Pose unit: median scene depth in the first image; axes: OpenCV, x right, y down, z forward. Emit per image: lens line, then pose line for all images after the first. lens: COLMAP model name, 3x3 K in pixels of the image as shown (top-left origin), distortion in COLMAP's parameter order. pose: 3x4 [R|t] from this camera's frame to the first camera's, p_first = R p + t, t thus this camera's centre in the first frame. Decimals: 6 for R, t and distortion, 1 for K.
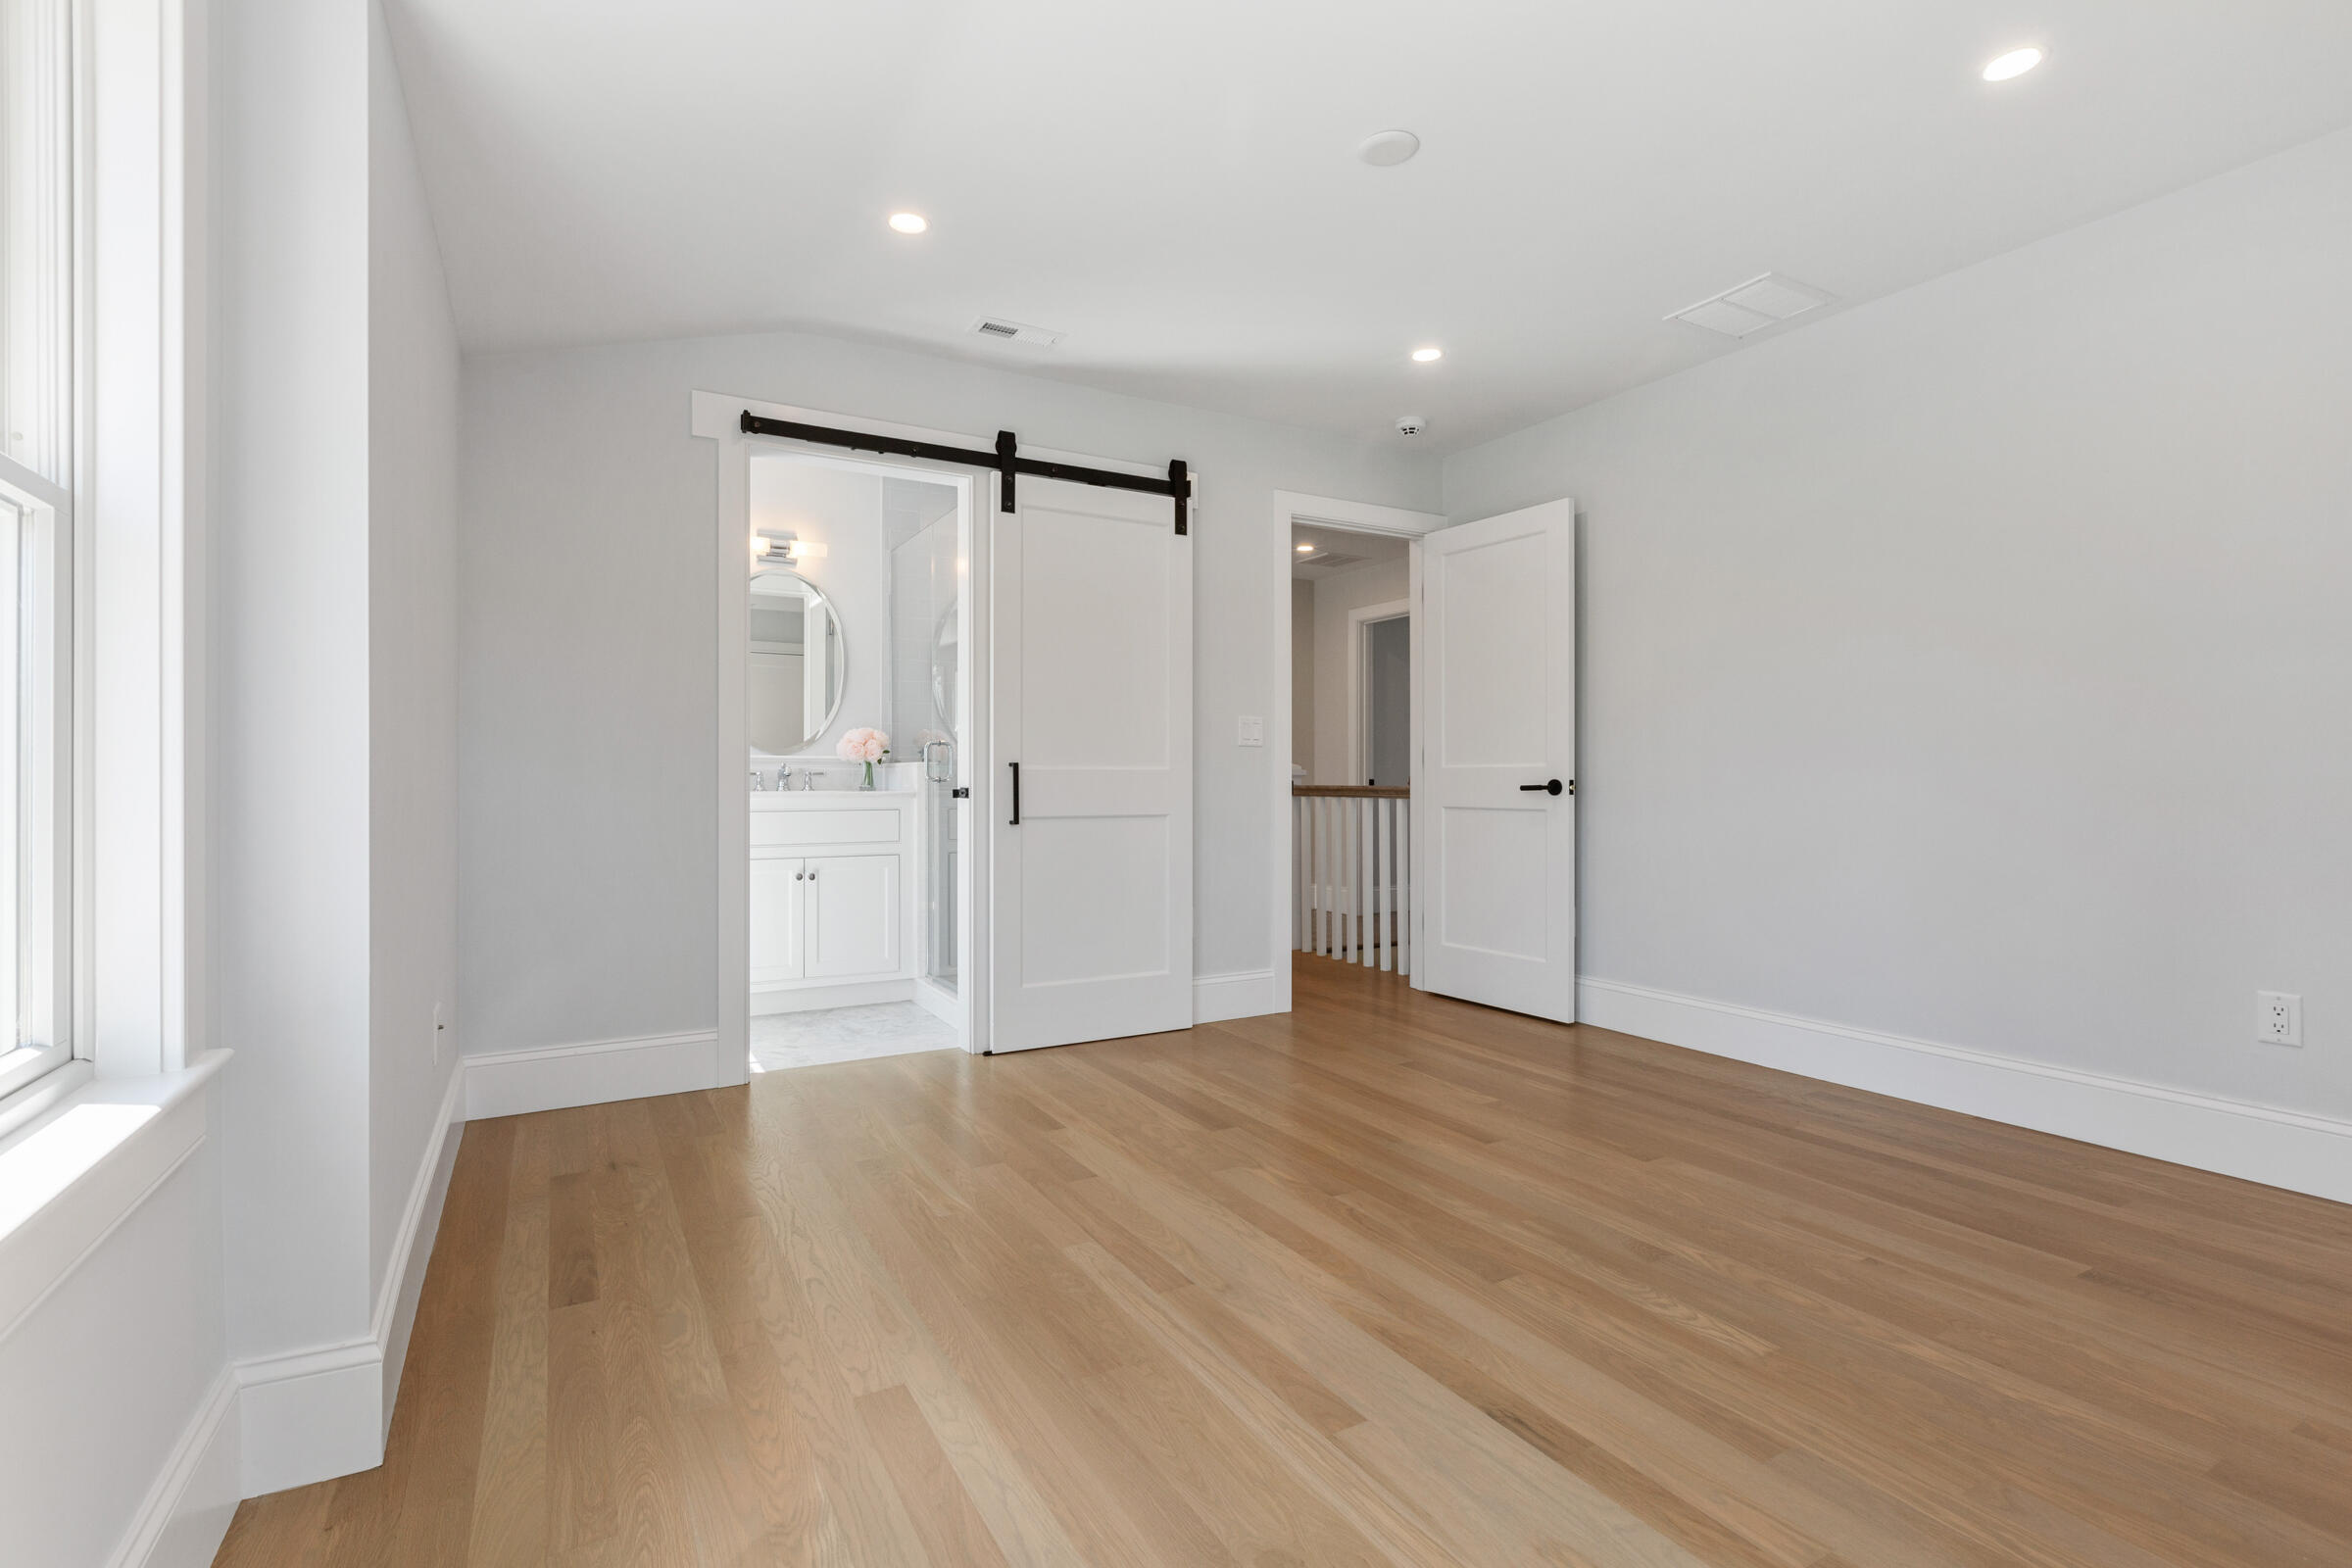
lens RADIAL K [[1067.3, 0, 1171.5], [0, 1067.3, 784.0], [0, 0, 1]] dist [-0.001459, 0.000665]
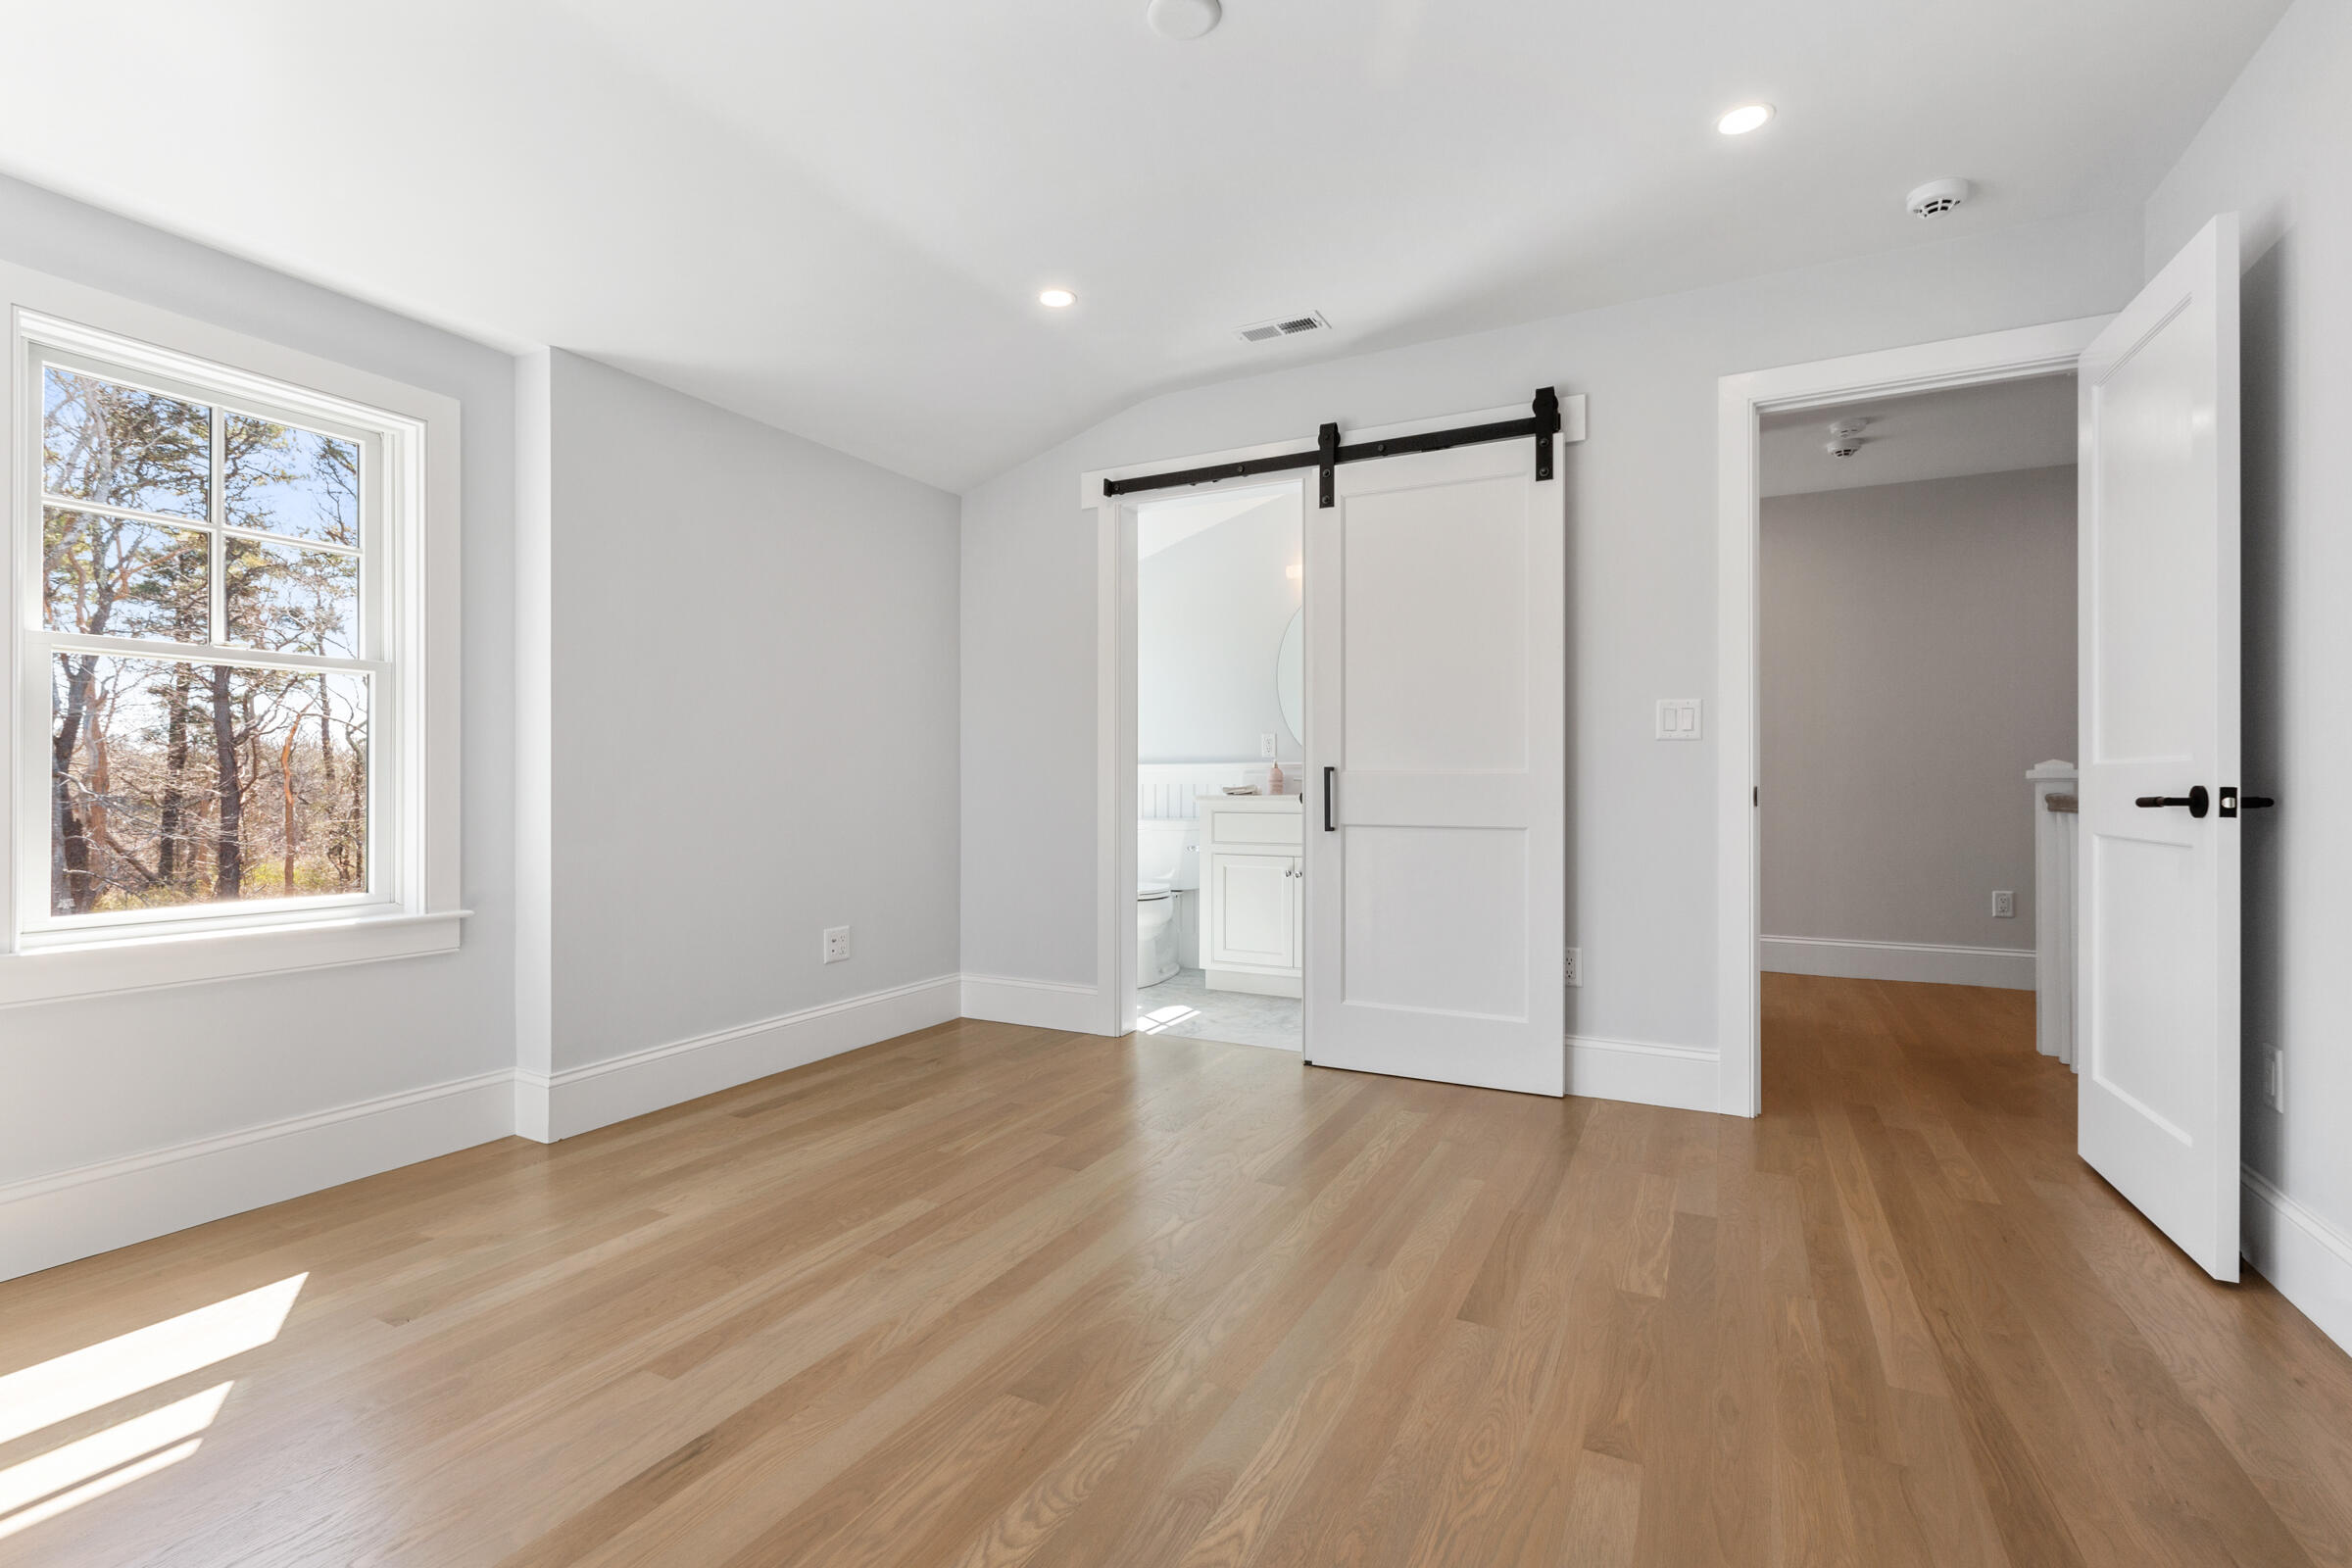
lens RADIAL K [[1067.3, 0, 1173.9], [0, 1067.3, 793.6], [0, 0, 1]] dist [-0.001459, 0.000665]
pose [[0.541540, 0.008716, -0.840630, 0.909786], [-0.003743, 0.999961, 0.007956, -0.005431], [0.840667, -0.001162, 0.541551, 0.562421]]
